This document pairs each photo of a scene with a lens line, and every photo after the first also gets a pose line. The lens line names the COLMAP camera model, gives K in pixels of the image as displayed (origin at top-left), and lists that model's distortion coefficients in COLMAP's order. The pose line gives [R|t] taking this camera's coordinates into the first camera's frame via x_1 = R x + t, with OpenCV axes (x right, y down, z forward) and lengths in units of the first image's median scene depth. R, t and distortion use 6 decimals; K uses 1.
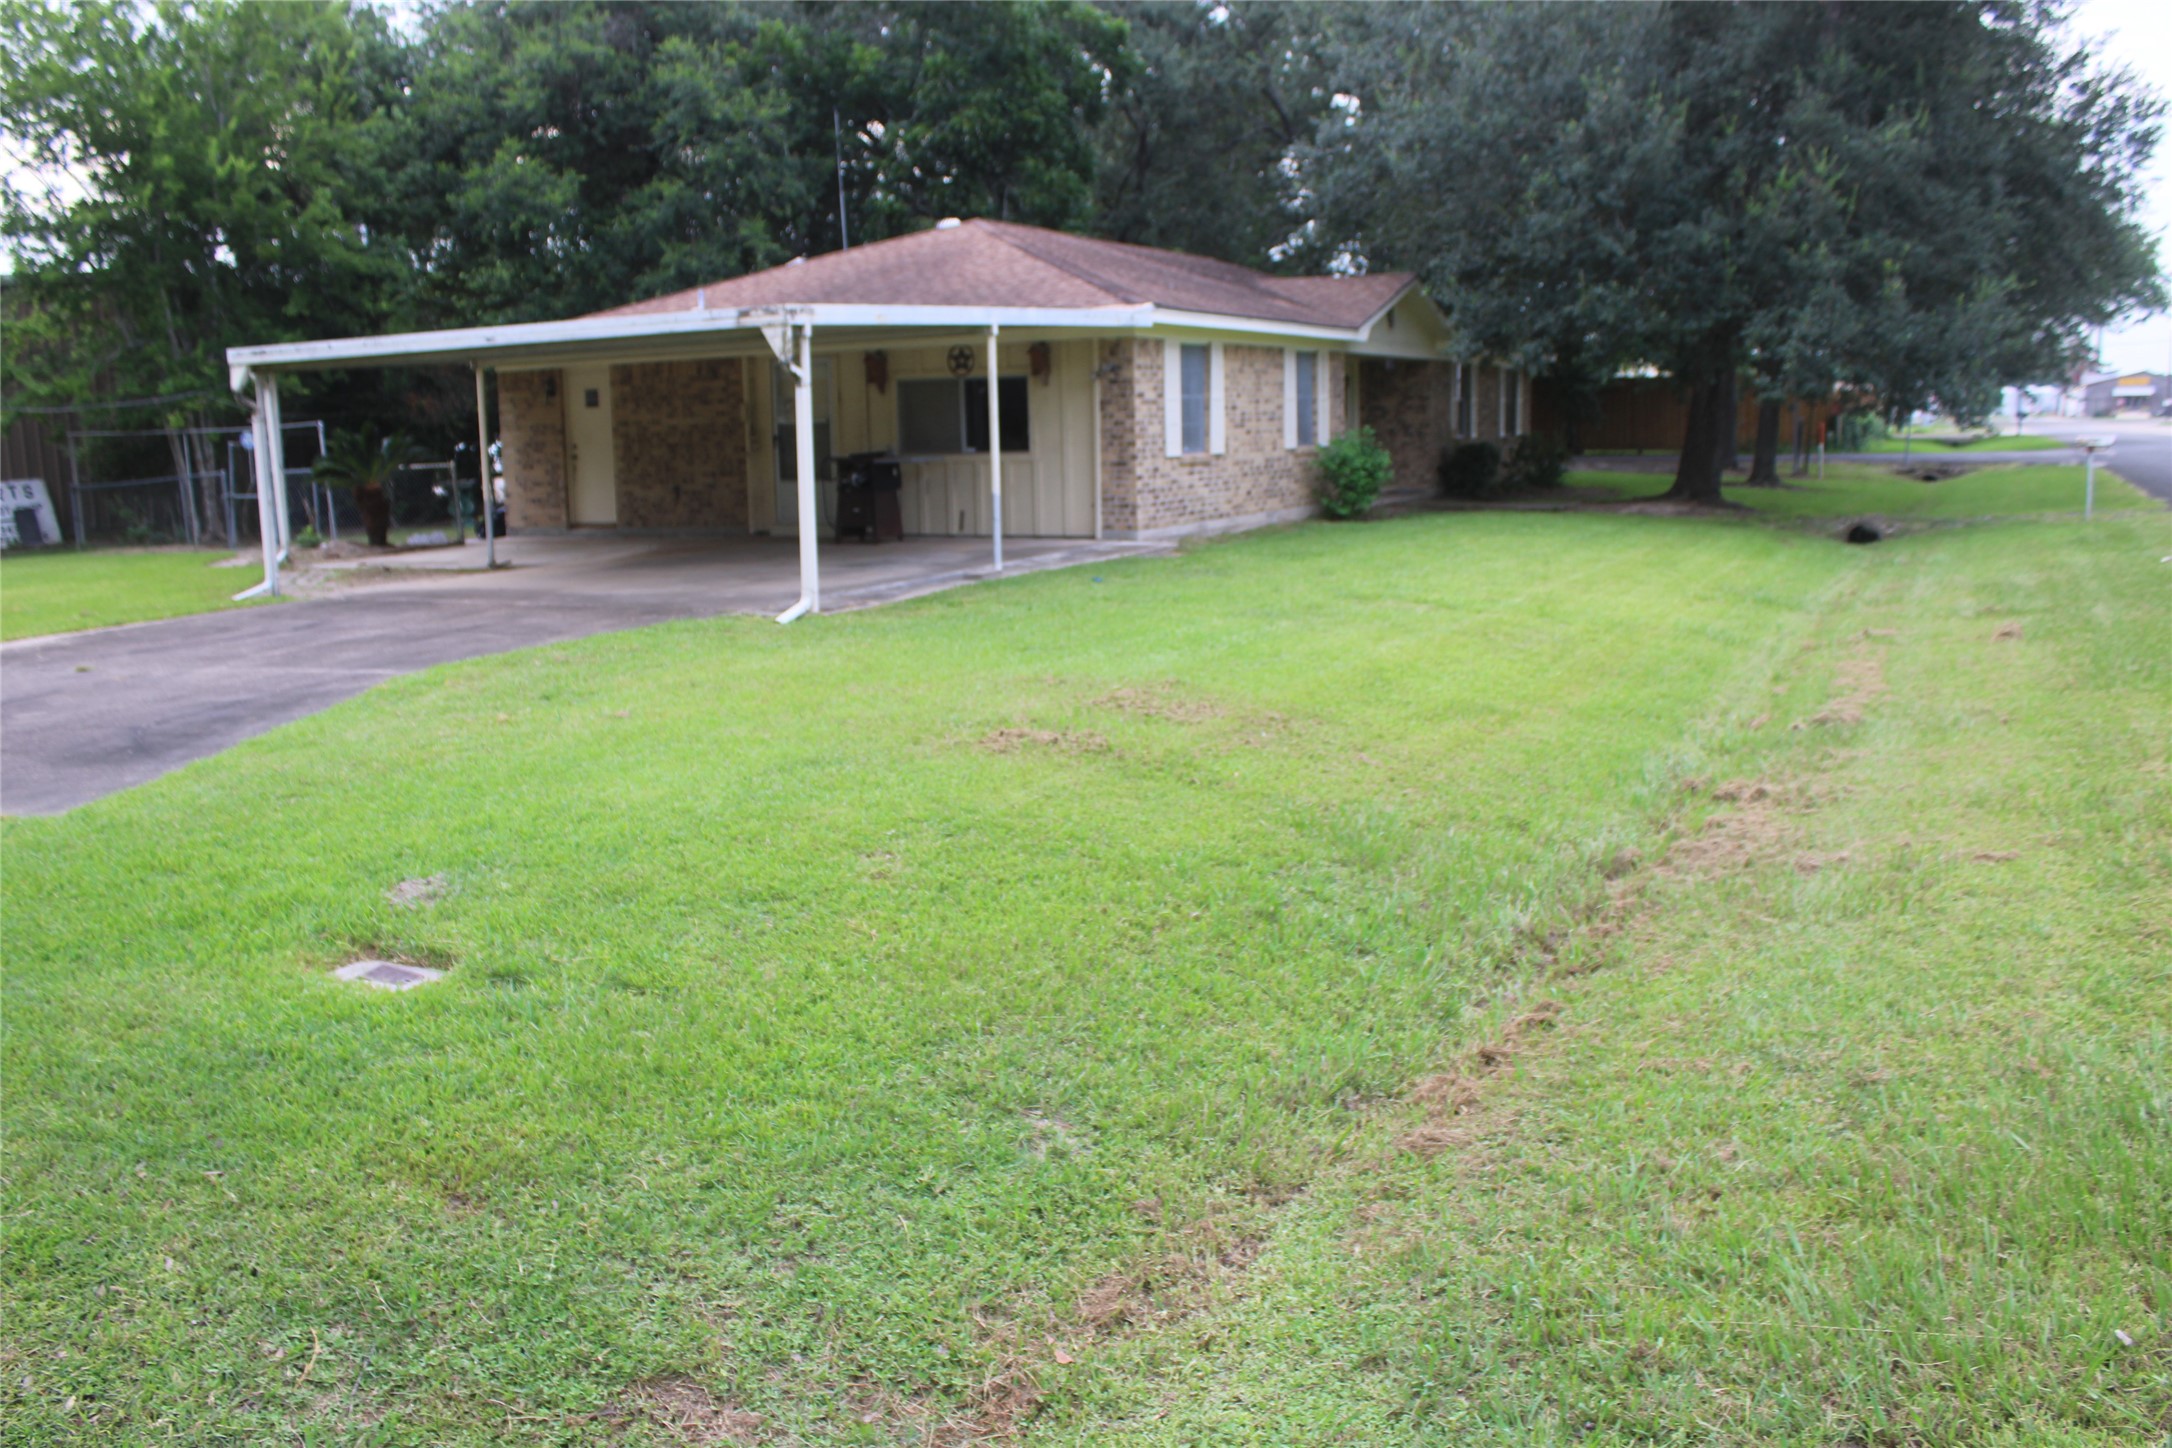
lens RADIAL K [[1827.9, 0, 1086.0], [0, 1827.9, 724.0], [0, 0, 1]] dist [-0.158565, 0.148280]
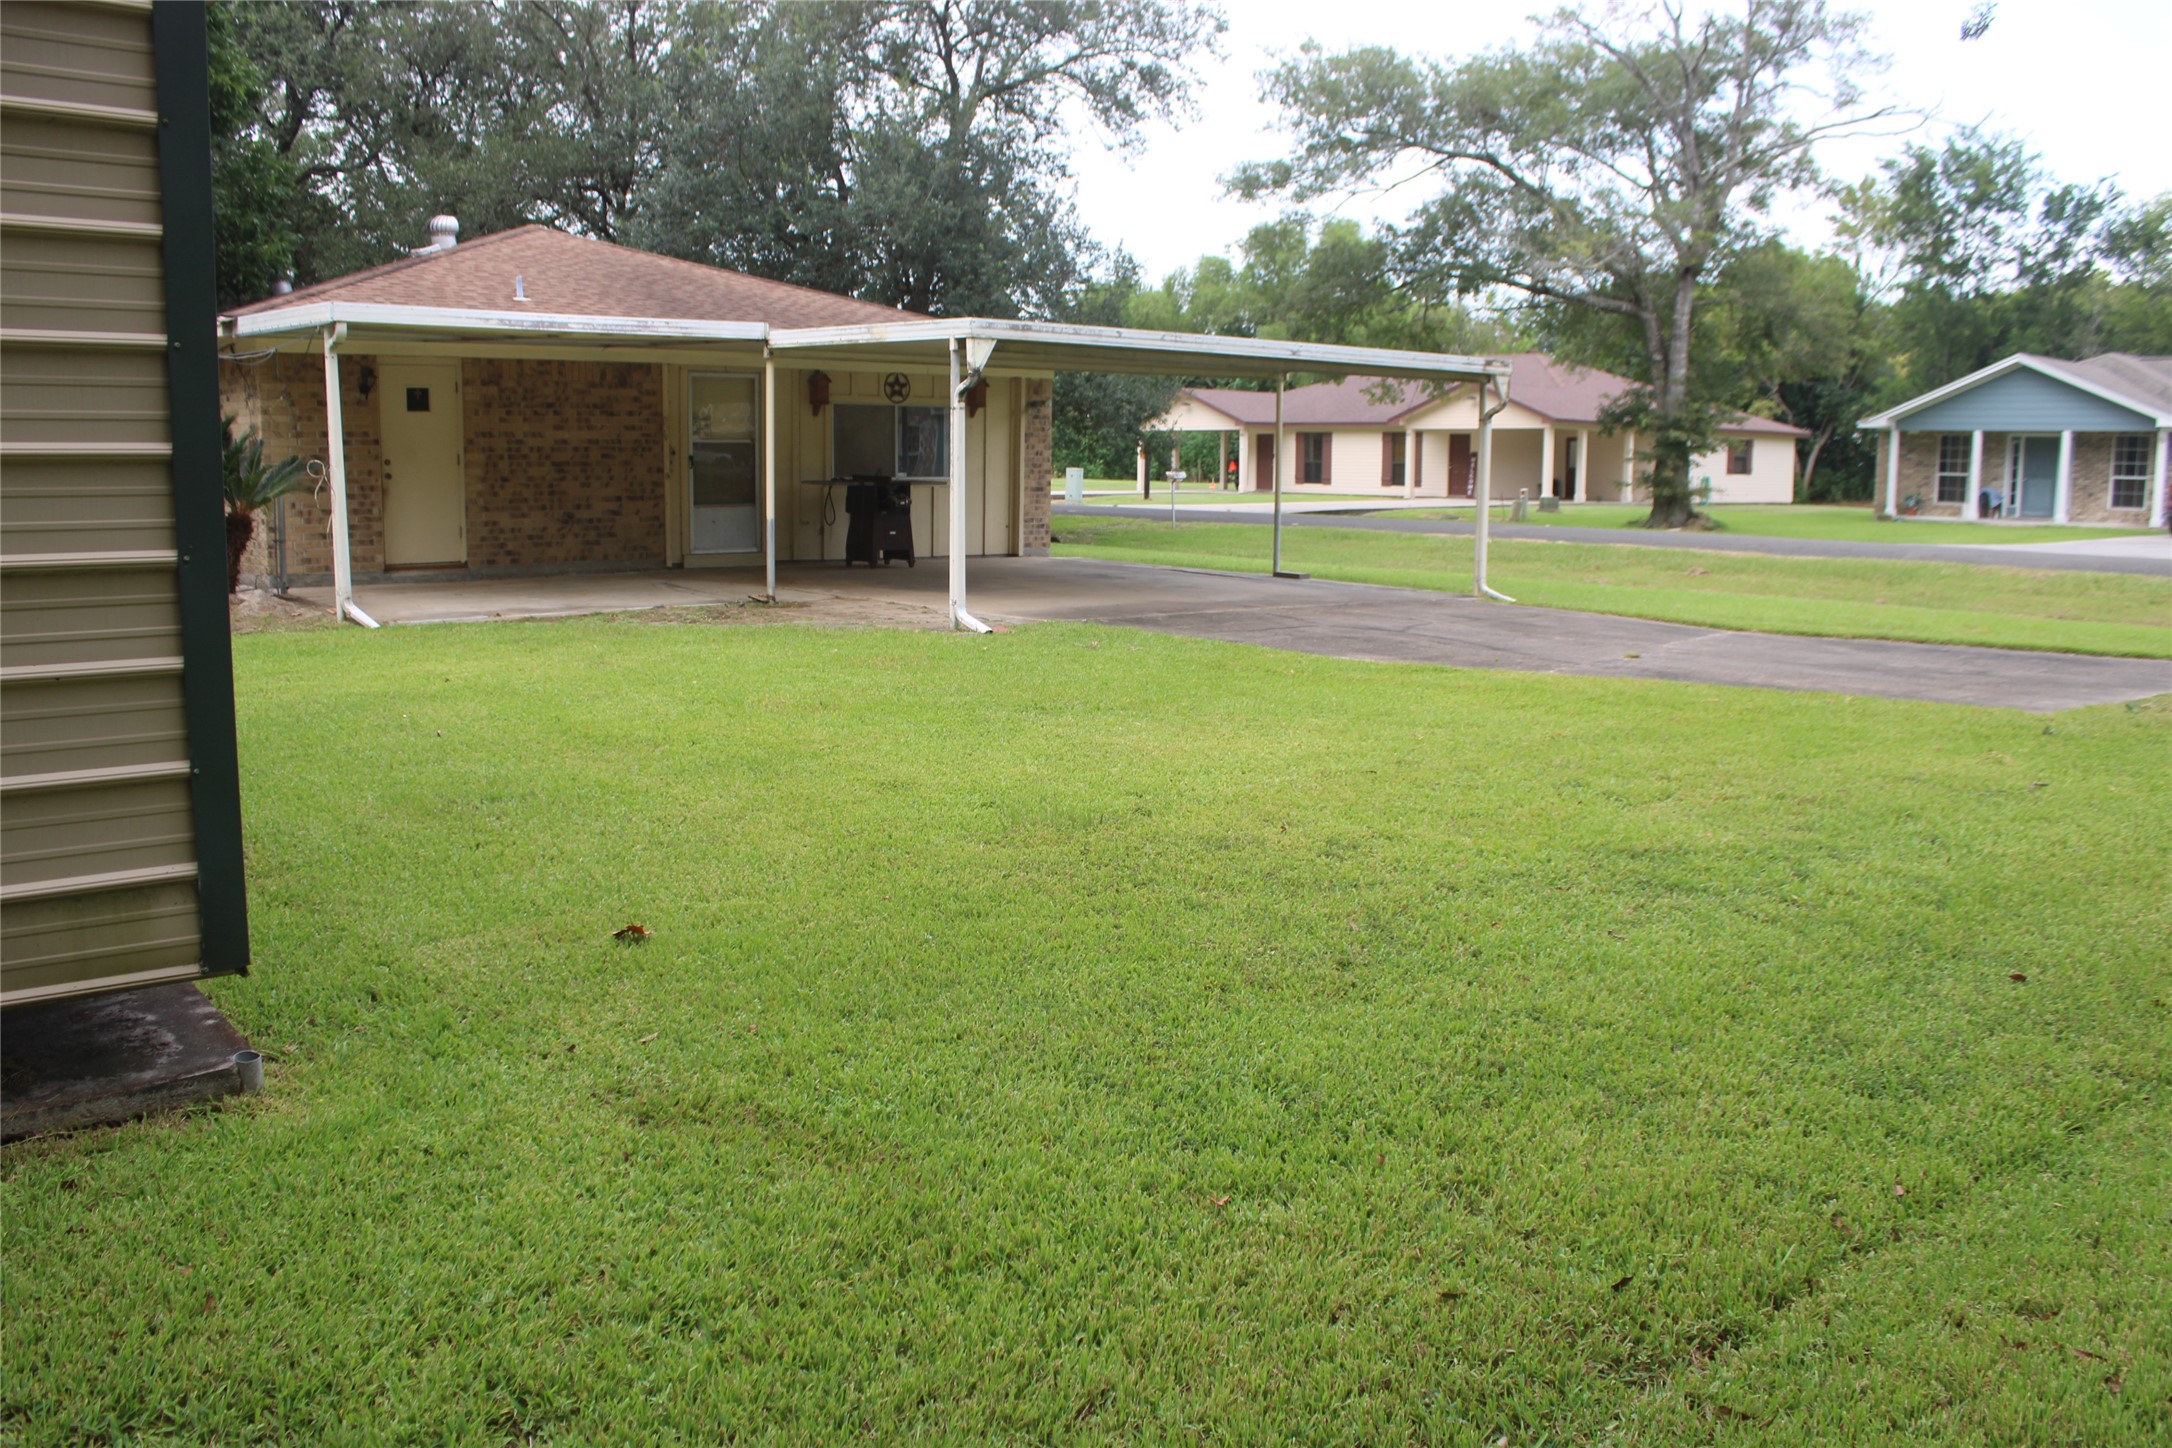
lens RADIAL K [[1827.9, 0, 1086.0], [0, 1827.9, 724.0], [0, 0, 1]] dist [-0.158565, 0.148280]
pose [[0.371716, -0.107336, 0.922120, -0.976003], [0.135969, 0.988877, 0.060296, -0.058266], [-0.918335, 0.102967, 0.382176, 0.517561]]
